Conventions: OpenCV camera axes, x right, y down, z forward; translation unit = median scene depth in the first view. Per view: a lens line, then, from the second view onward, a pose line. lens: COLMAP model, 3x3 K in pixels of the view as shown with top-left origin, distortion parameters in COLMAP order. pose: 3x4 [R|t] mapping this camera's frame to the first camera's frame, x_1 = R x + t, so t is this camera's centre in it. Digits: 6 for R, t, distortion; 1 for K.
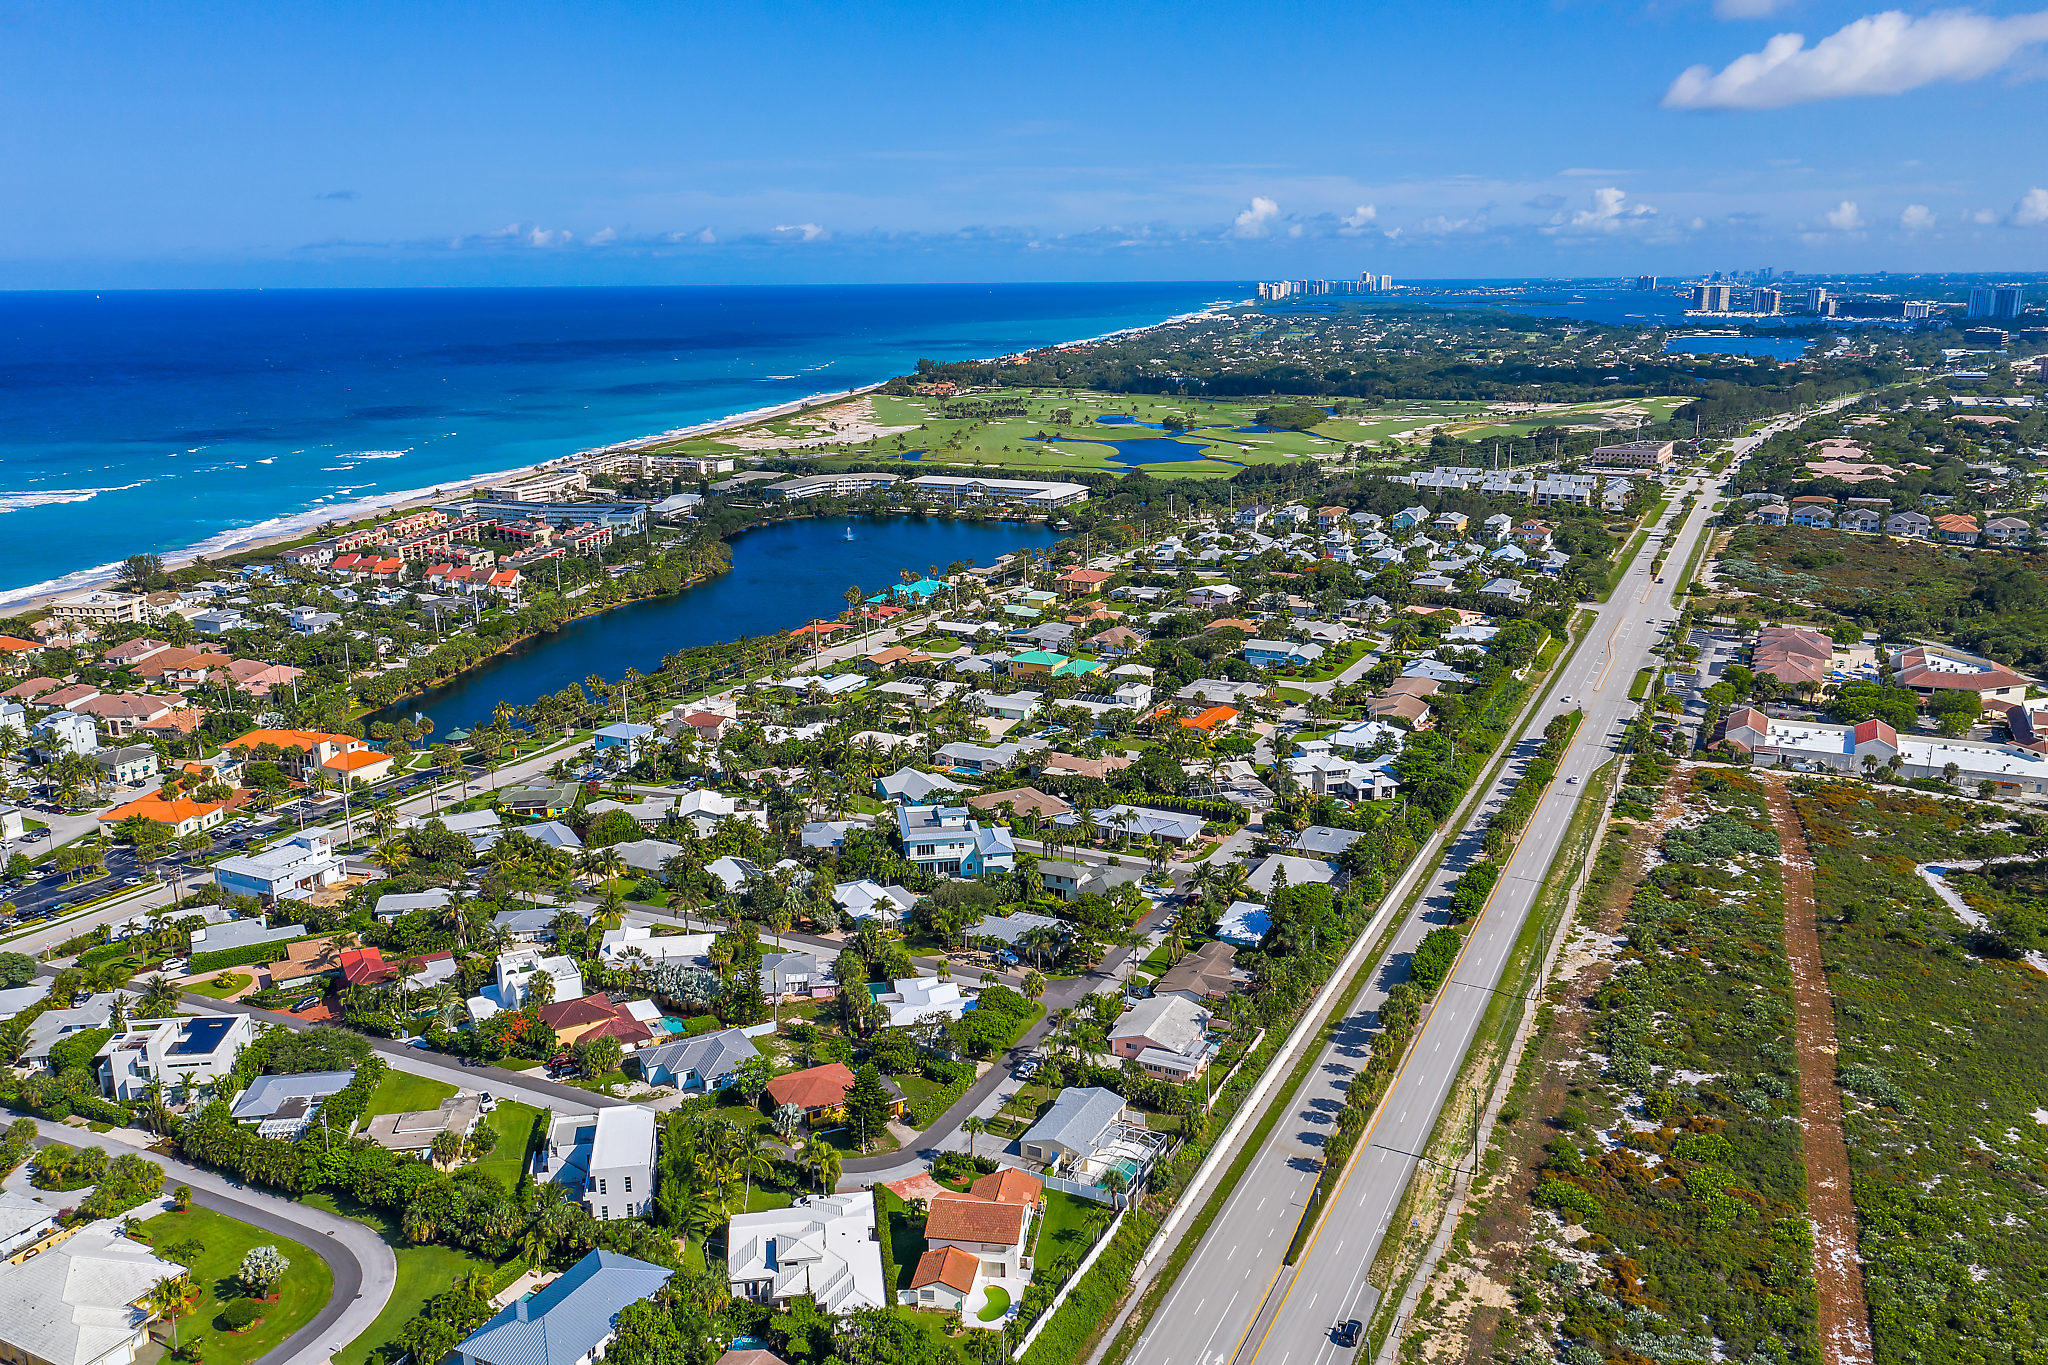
lens RADIAL K [[1608.6, 0, 1024.0], [0, 1608.6, 682.5], [0, 0, 1]] dist [0.004070, 0.000169]
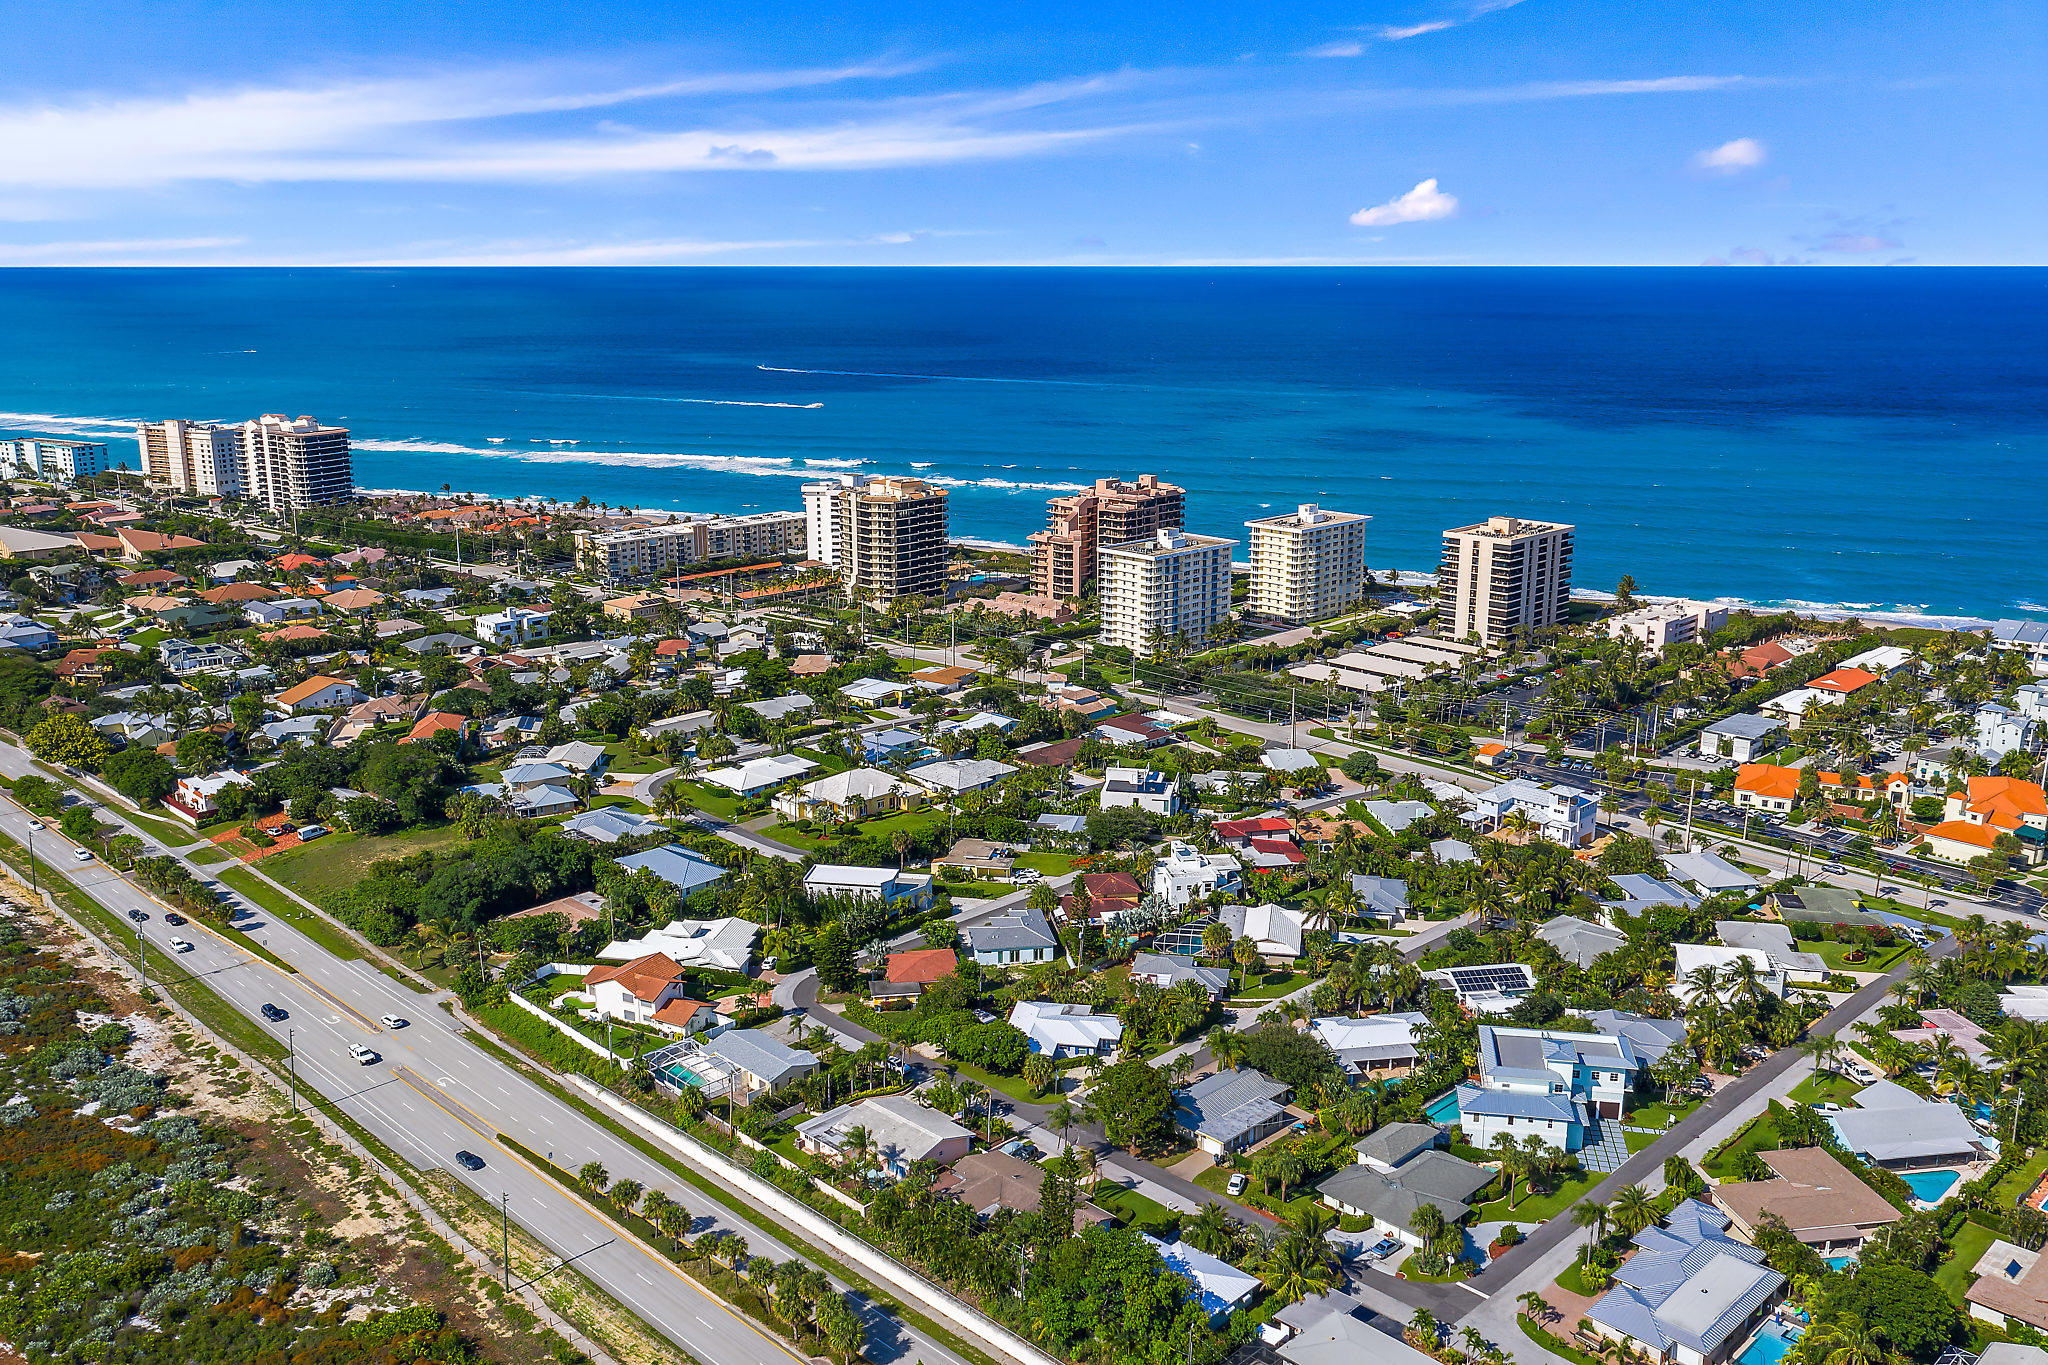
lens RADIAL K [[1677.0, 0, 1024.0], [0, 1677.0, 682.5], [0, 0, 1]] dist [-0.001578, 0.009015]
pose [[-0.322054, 0.236022, -0.916829, 0.640989], [-0.225464, 0.921440, 0.316408, -0.233470], [0.919482, 0.308612, -0.243539, 0.937265]]
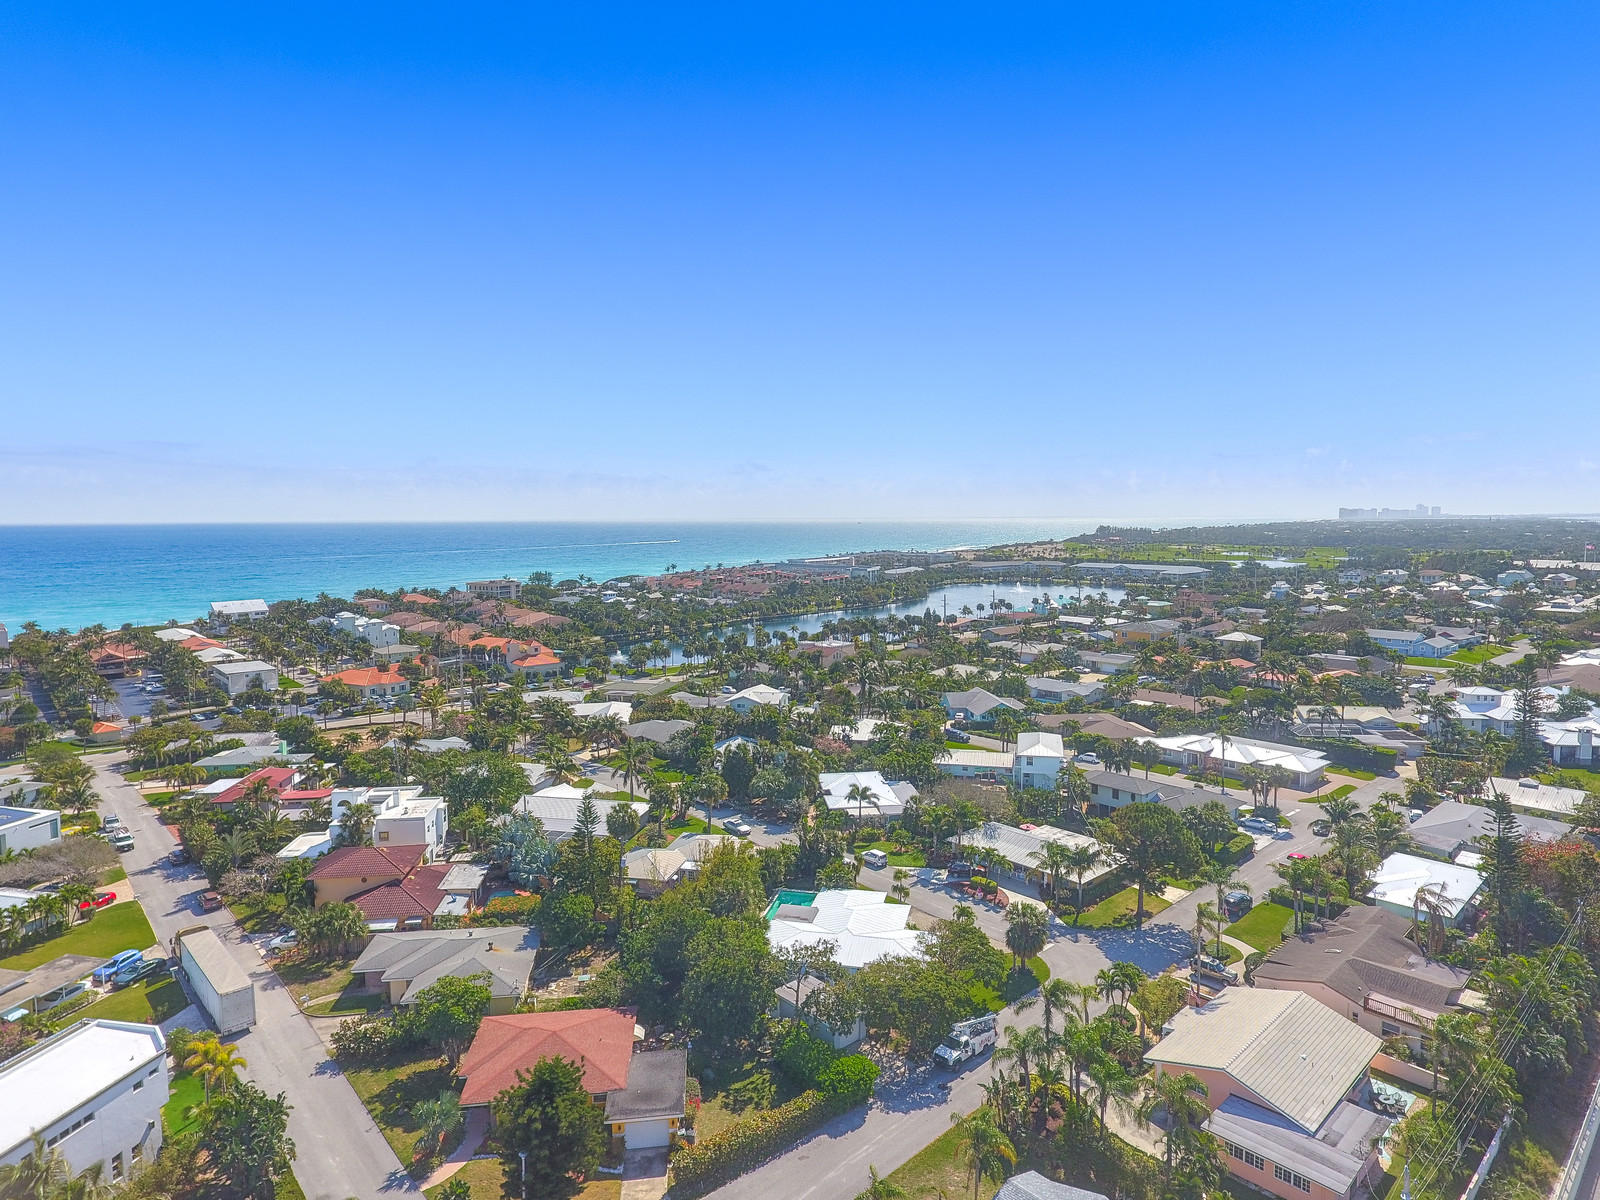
lens RADIAL K [[934.8, 0, 825.3], [0, 934.8, 600.1], [0, 0, 1]] dist [0.003569, 0.000385]
pose [[0.936247, 0.036189, -0.349473, 0.041423], [-0.087740, 0.987248, -0.132826, 0.097960], [0.340210, 0.155021, 0.927484, 0.523829]]
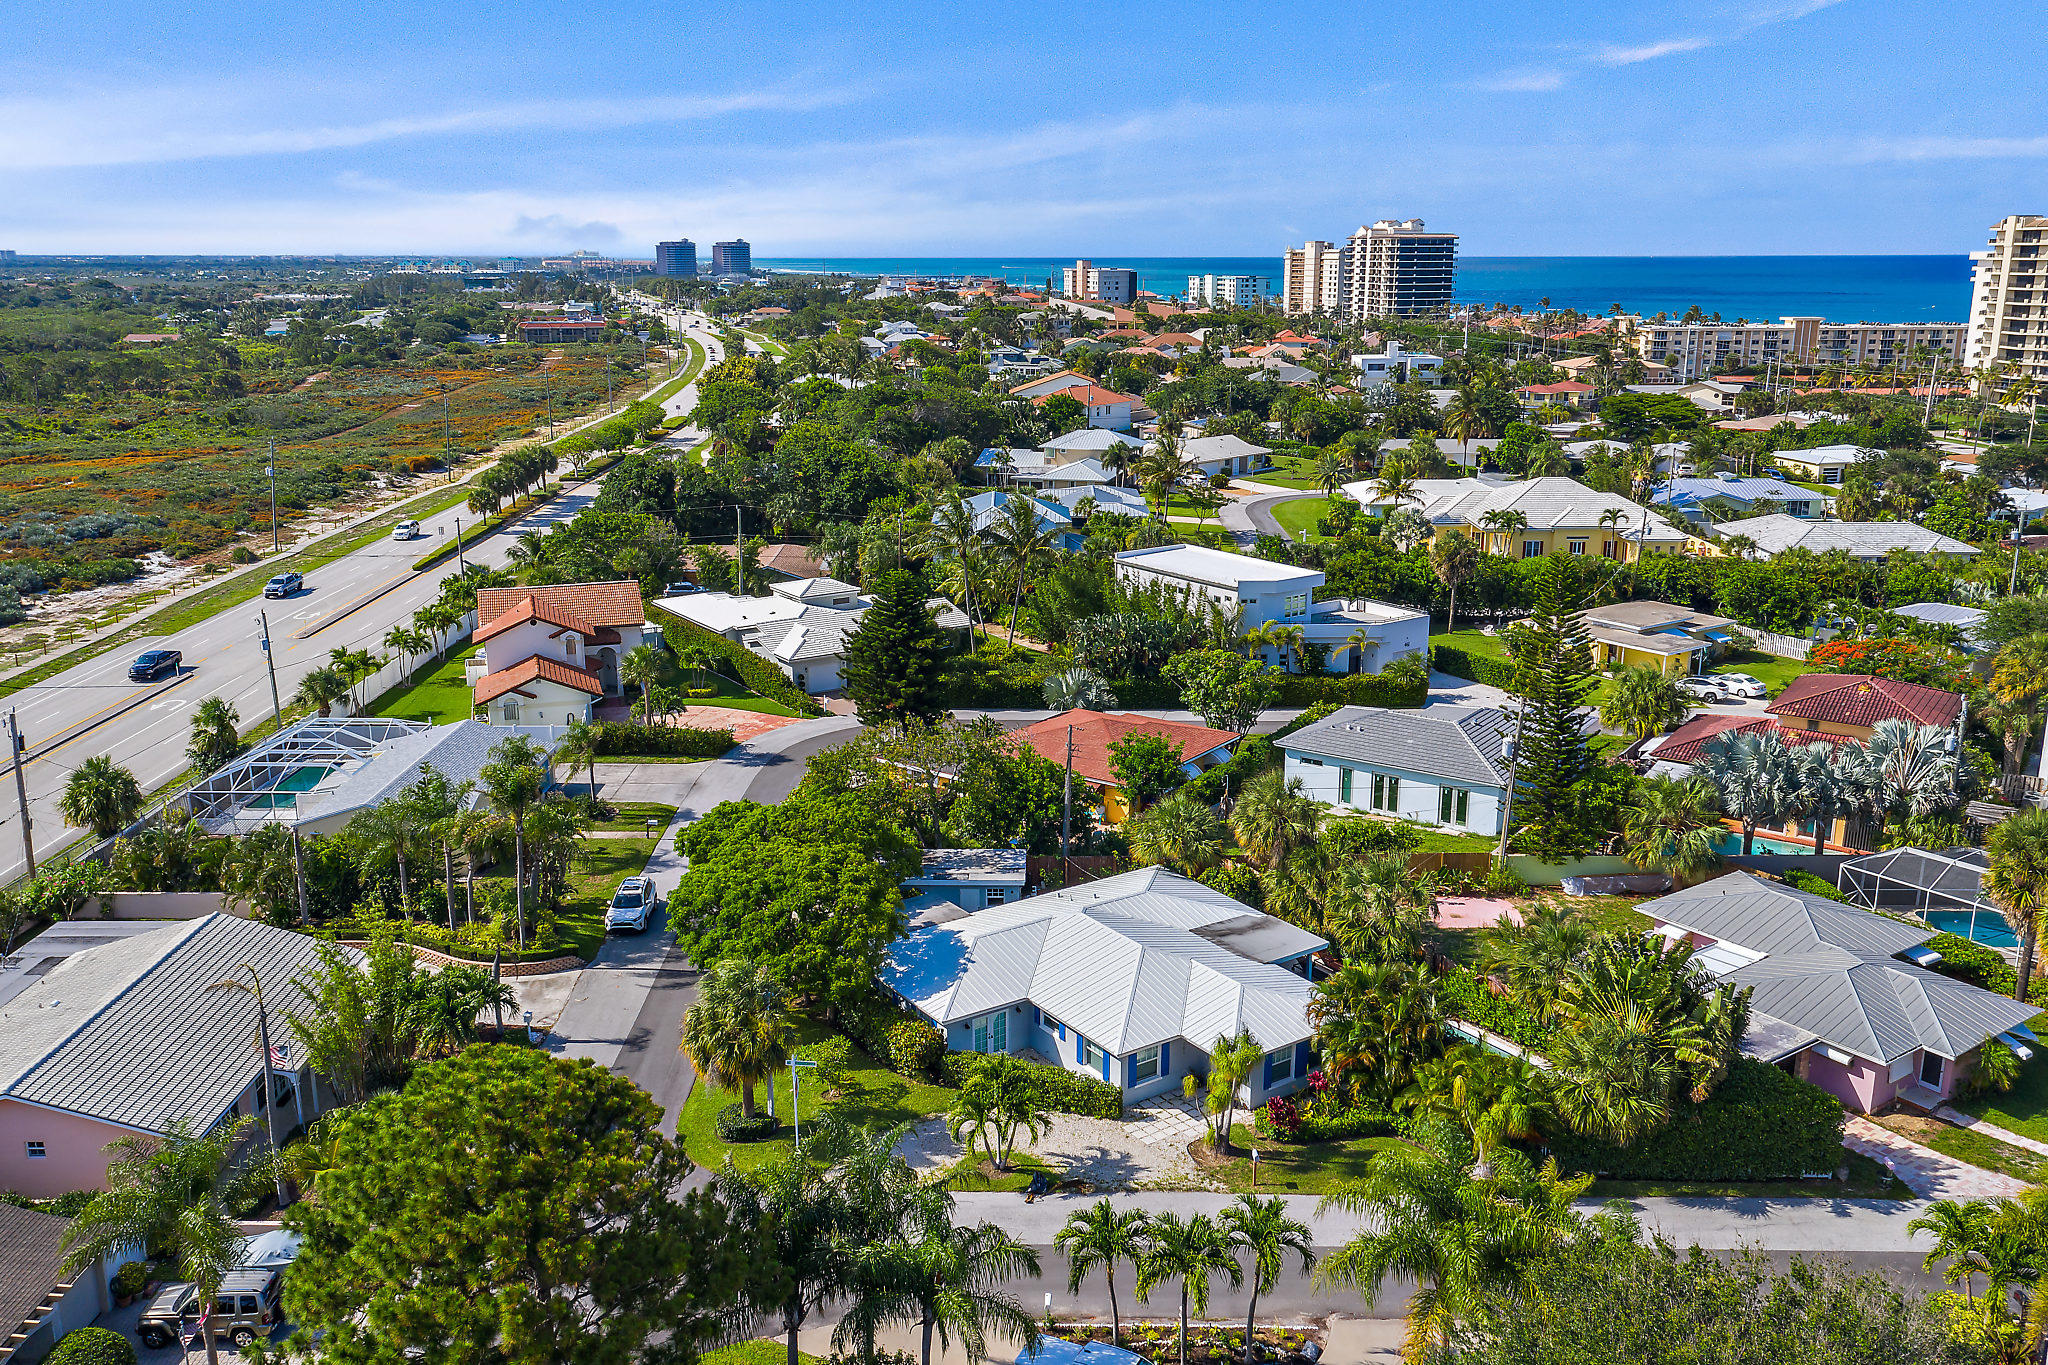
lens RADIAL K [[1651.8, 0, 1024.0], [0, 1651.8, 682.5], [0, 0, 1]] dist [-0.006147, 0.000324]
pose [[-0.898450, 0.118623, -0.422749, 0.048100], [-0.096959, 0.885445, 0.454518, 0.034521], [0.428237, 0.449350, -0.784026, 0.955741]]
